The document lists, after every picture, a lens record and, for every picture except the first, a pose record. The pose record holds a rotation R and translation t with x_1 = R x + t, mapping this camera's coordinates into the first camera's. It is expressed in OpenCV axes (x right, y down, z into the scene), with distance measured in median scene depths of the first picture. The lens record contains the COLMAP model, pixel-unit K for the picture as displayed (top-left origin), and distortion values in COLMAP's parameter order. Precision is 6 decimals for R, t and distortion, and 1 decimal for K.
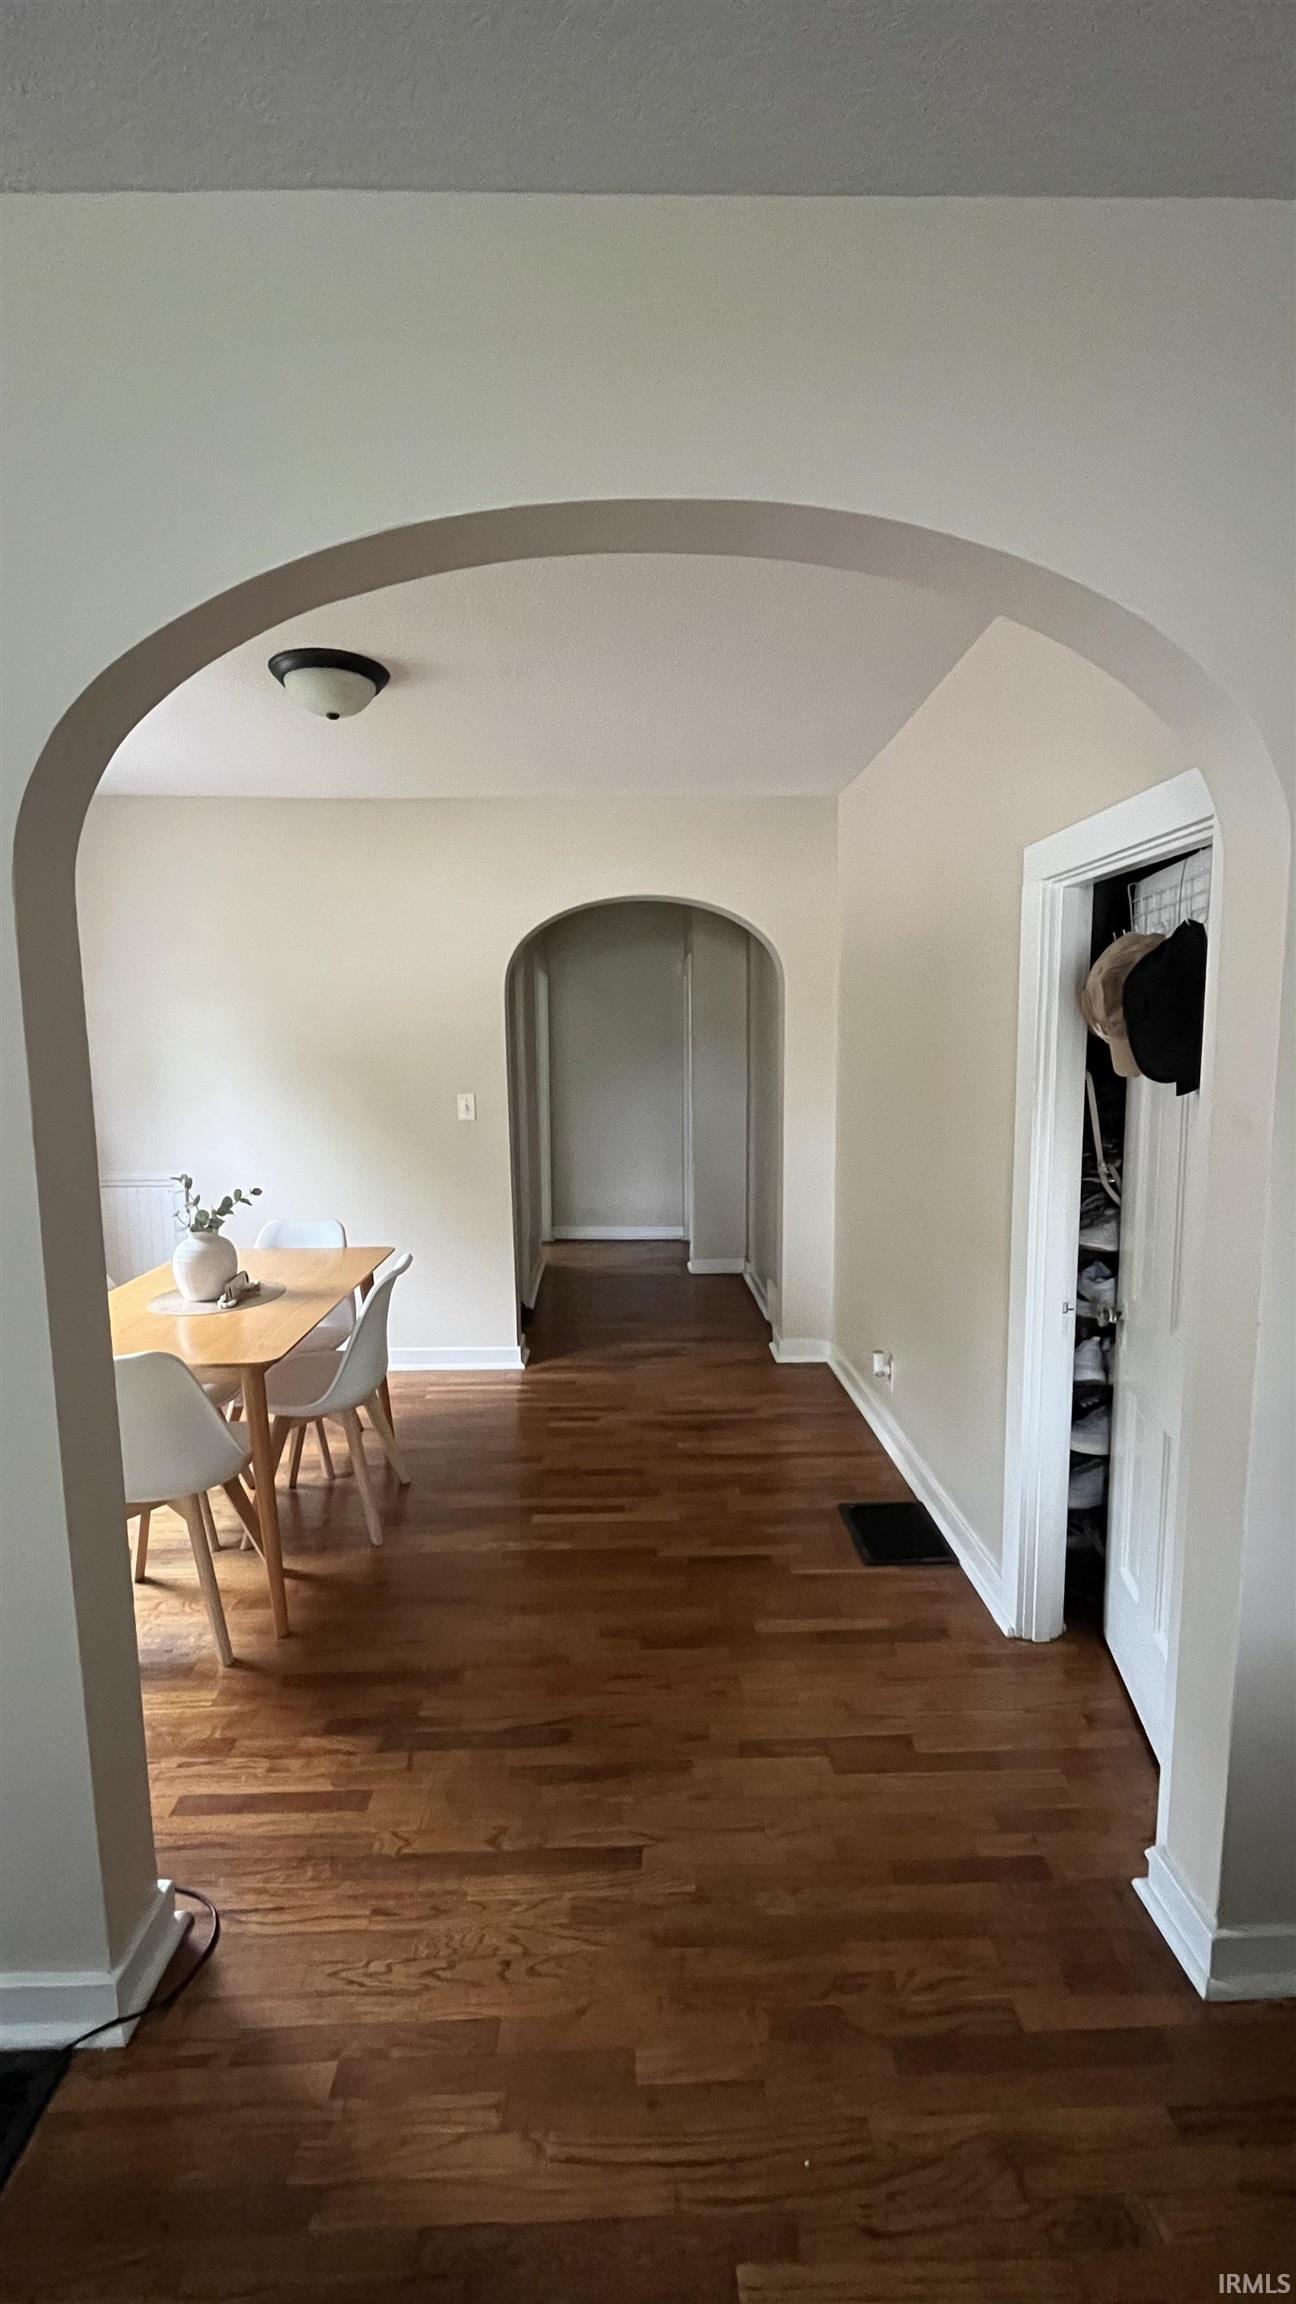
lens RADIAL K [[950.5, 0, 652.3], [0, 950.5, 1138.0], [0, 0, 1]] dist [-0.003077, -0.000291]
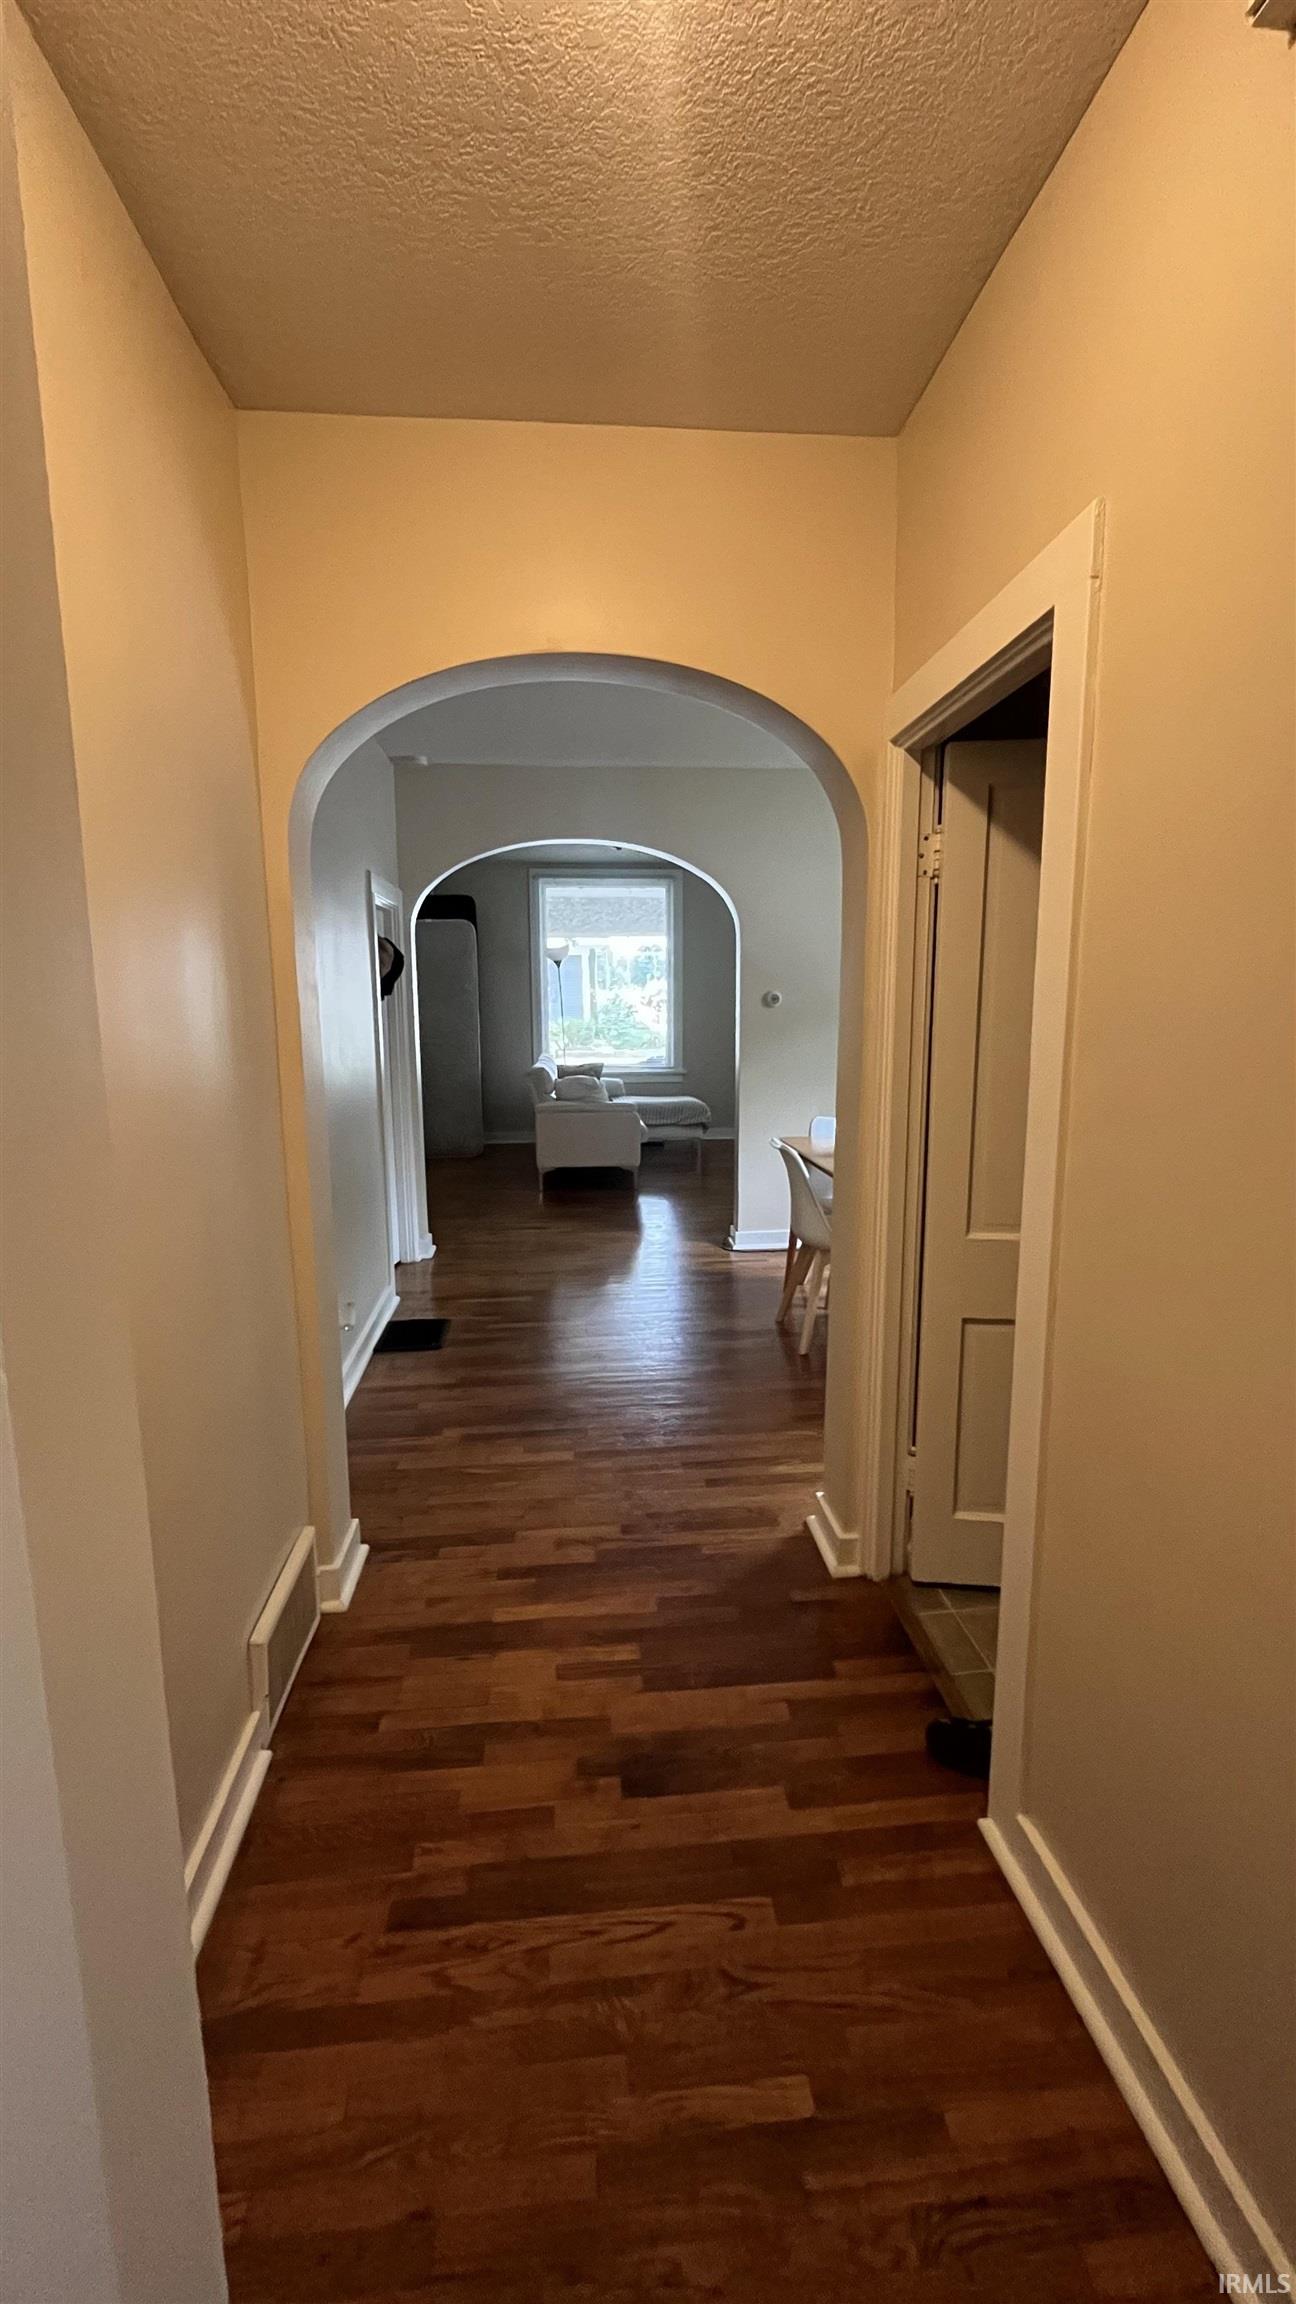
lens RADIAL K [[950.5, 0, 652.3], [0, 950.5, 1138.0], [0, 0, 1]] dist [-0.003077, -0.000291]
pose [[-0.997540, 0.025093, -0.065456, -0.009578], [0.006367, 0.962309, 0.271883, -0.303530], [0.069812, 0.270797, -0.960102, 3.106179]]
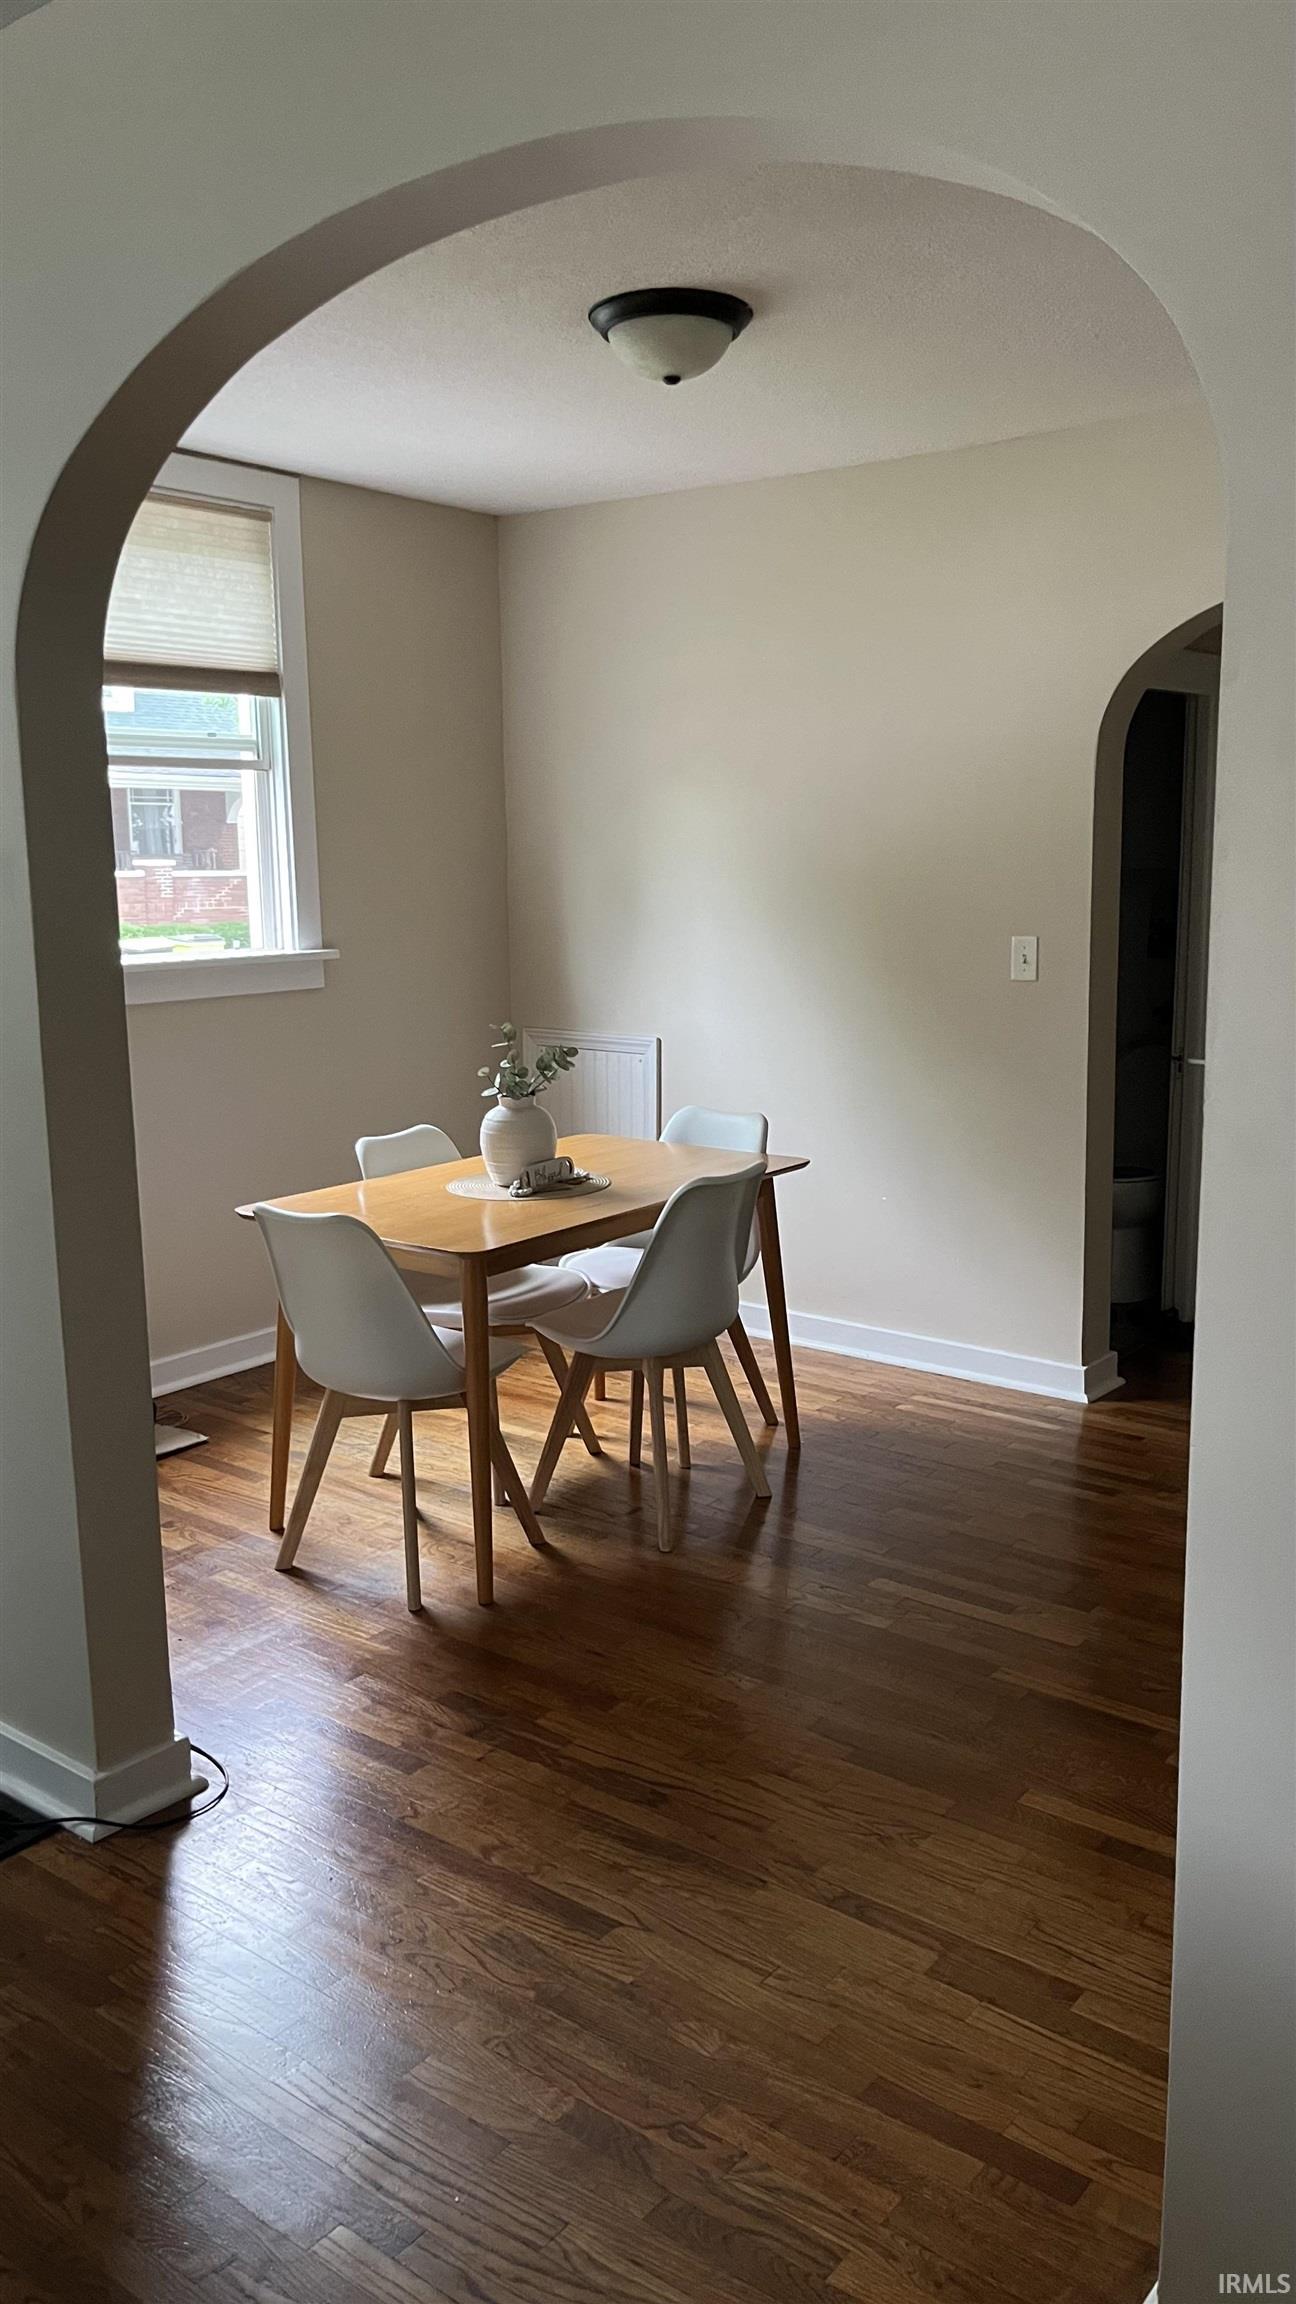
lens RADIAL K [[1754.5, 0, 648.0], [0, 1754.5, 1152.0], [0, 0, 1]] dist [0.007826, 0.005965]
pose [[0.769158, 0.109816, -0.629552, 0.693021], [-0.066155, 0.993515, 0.092478, 0.005290], [0.635625, -0.029482, 0.771435, -0.039249]]
